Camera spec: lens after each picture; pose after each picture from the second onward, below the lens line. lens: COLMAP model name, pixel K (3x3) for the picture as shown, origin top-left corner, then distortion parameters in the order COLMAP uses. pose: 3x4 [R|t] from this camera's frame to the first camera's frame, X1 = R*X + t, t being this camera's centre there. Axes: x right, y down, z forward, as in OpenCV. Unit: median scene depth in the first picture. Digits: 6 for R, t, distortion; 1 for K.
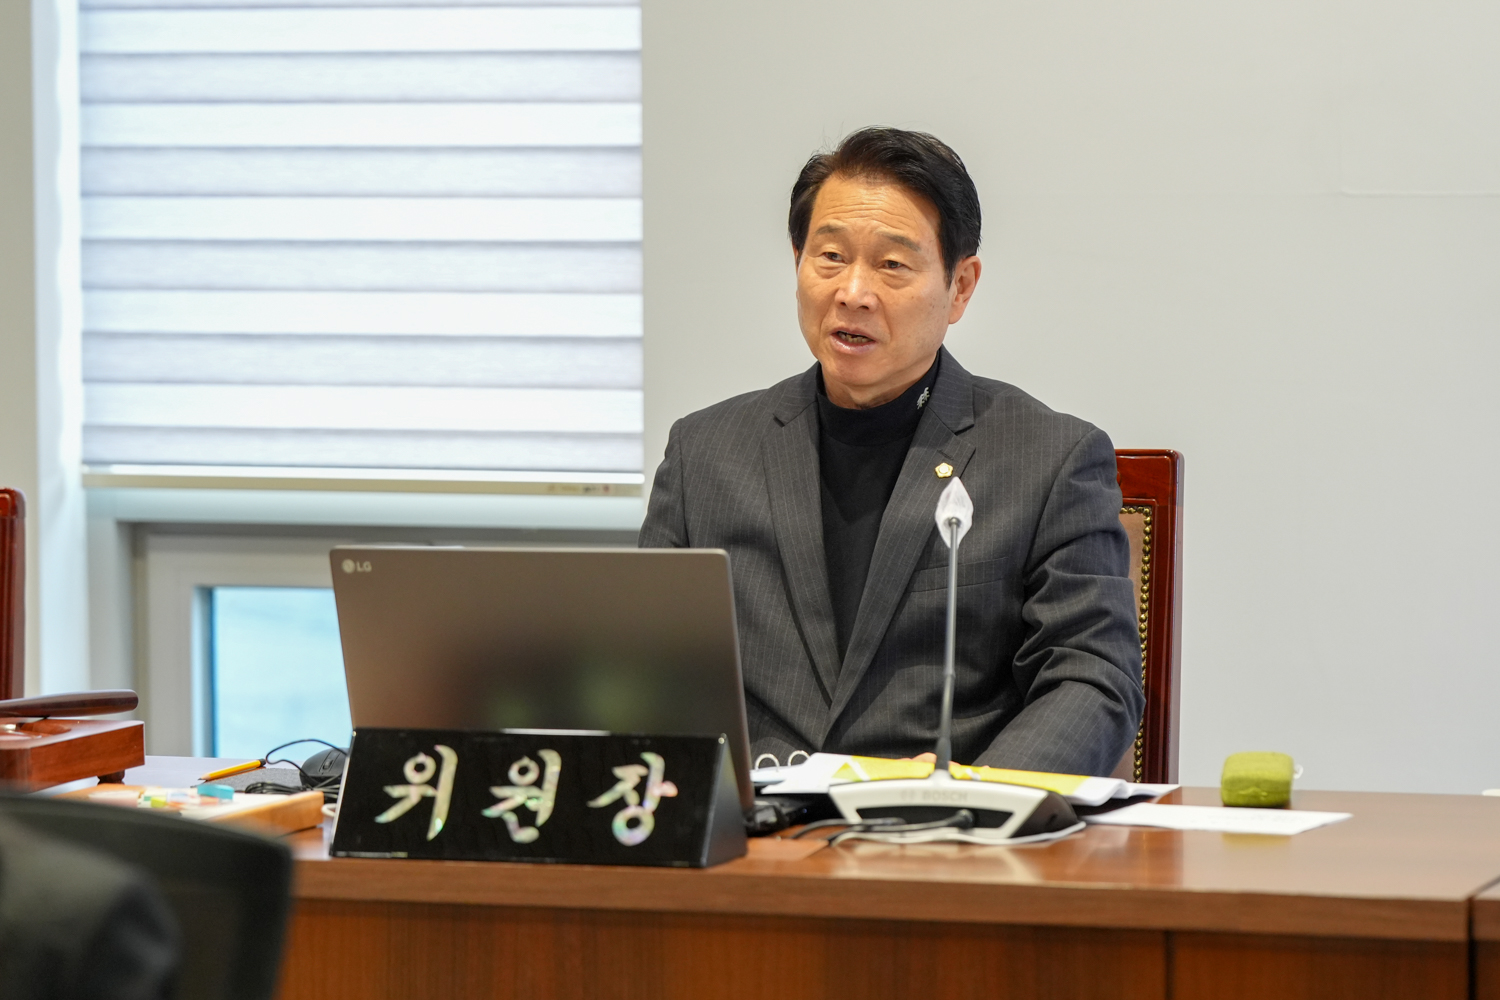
lens RADIAL K [[5985.2, 0, 751.0], [0, 5985.2, 498.9], [0, 0, 1]] dist [0.039293, 0.000000]
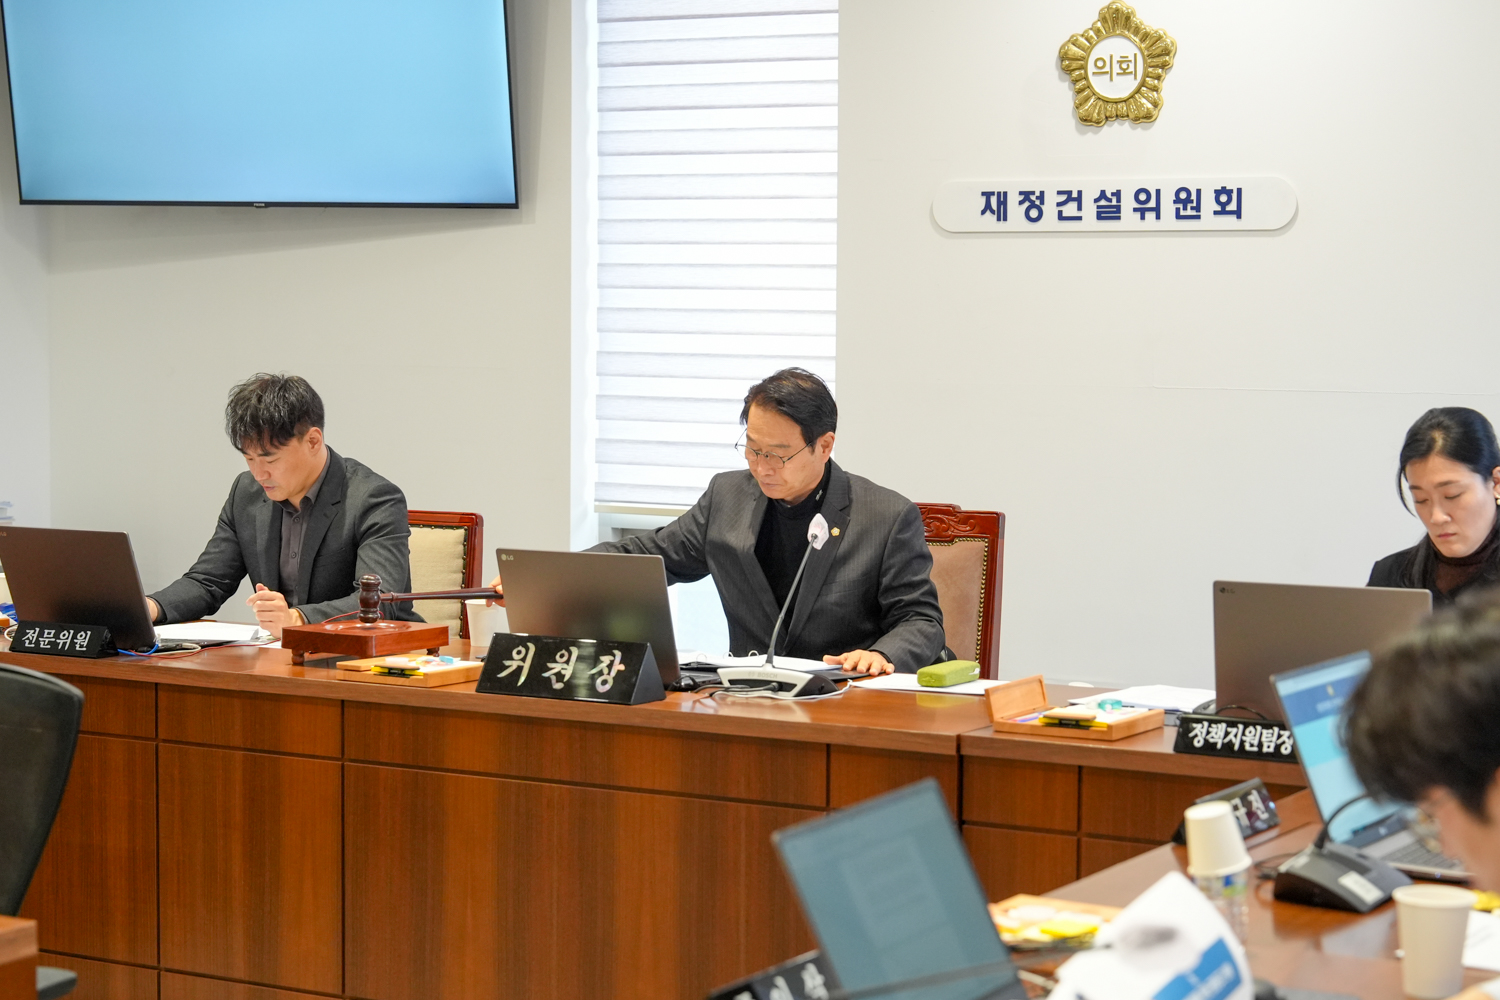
lens RADIAL K [[2926.7, 0, 748.9], [0, 2926.7, 490.6], [0, 0, 1]] dist [-0.060011, 0.000000]
pose [[0.979550, 0.027569, -0.199301, 0.228804], [-0.028783, 0.999581, -0.003198, -0.011865], [0.199130, 0.008869, 0.979933, -0.011095]]
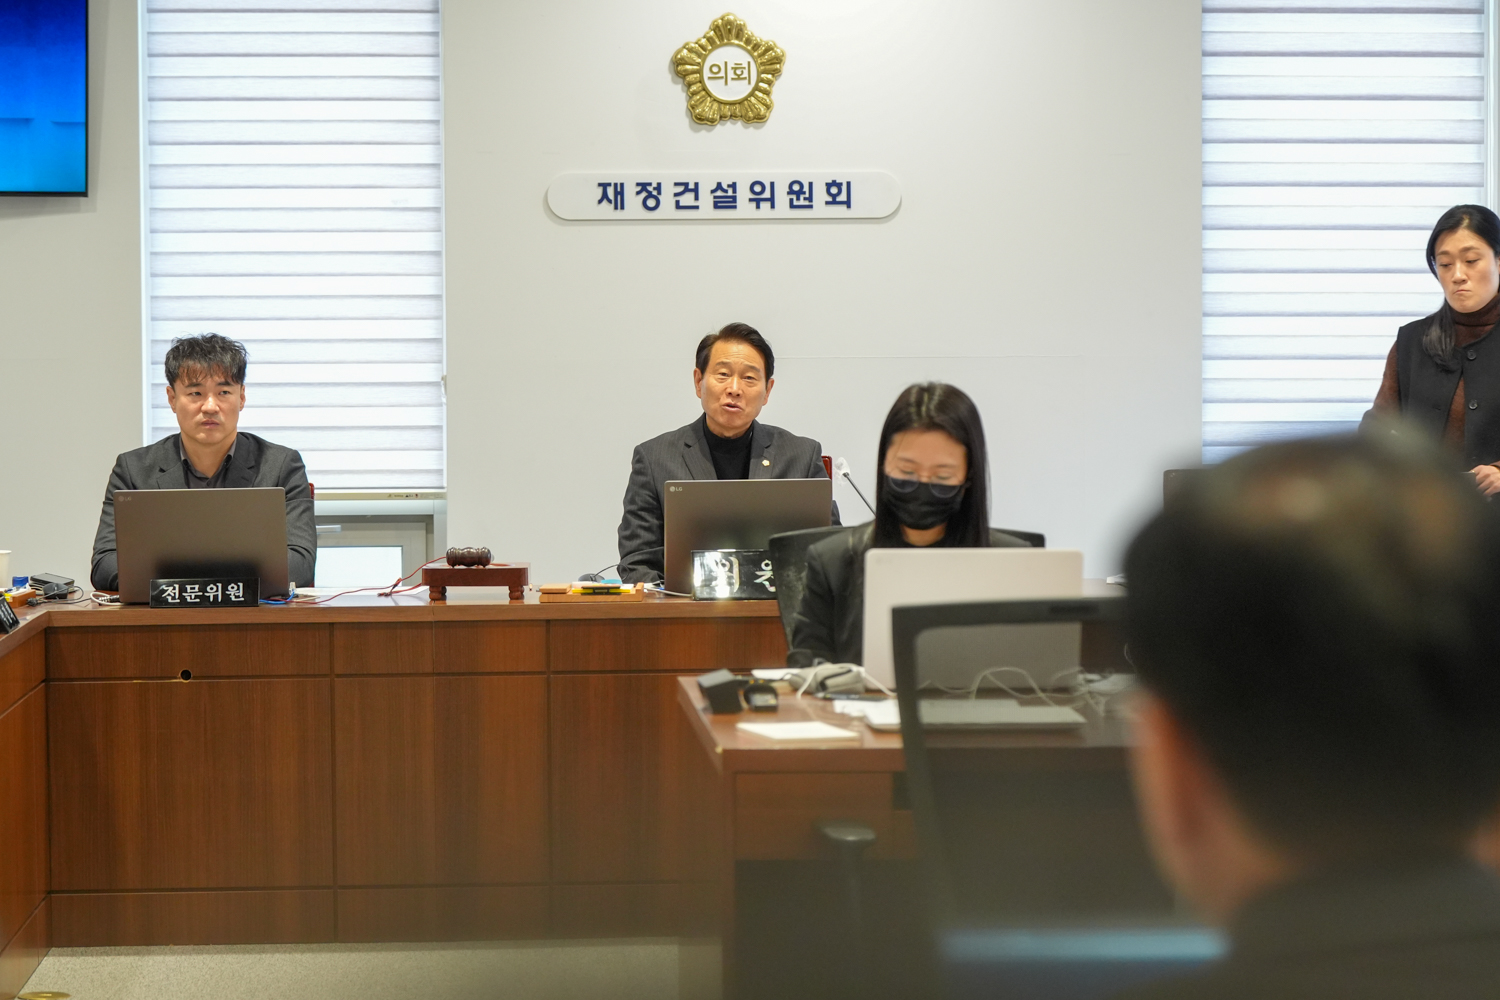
lens RADIAL K [[3870.2, 0, 749.8], [0, 3870.2, 503.6], [0, 0, 1]] dist [-0.176531, 0.000000]
pose [[0.925558, -0.014138, 0.378341, -0.654834], [0.026186, 0.999300, -0.026718, 0.061816], [-0.377699, 0.034636, 0.925281, -0.515938]]
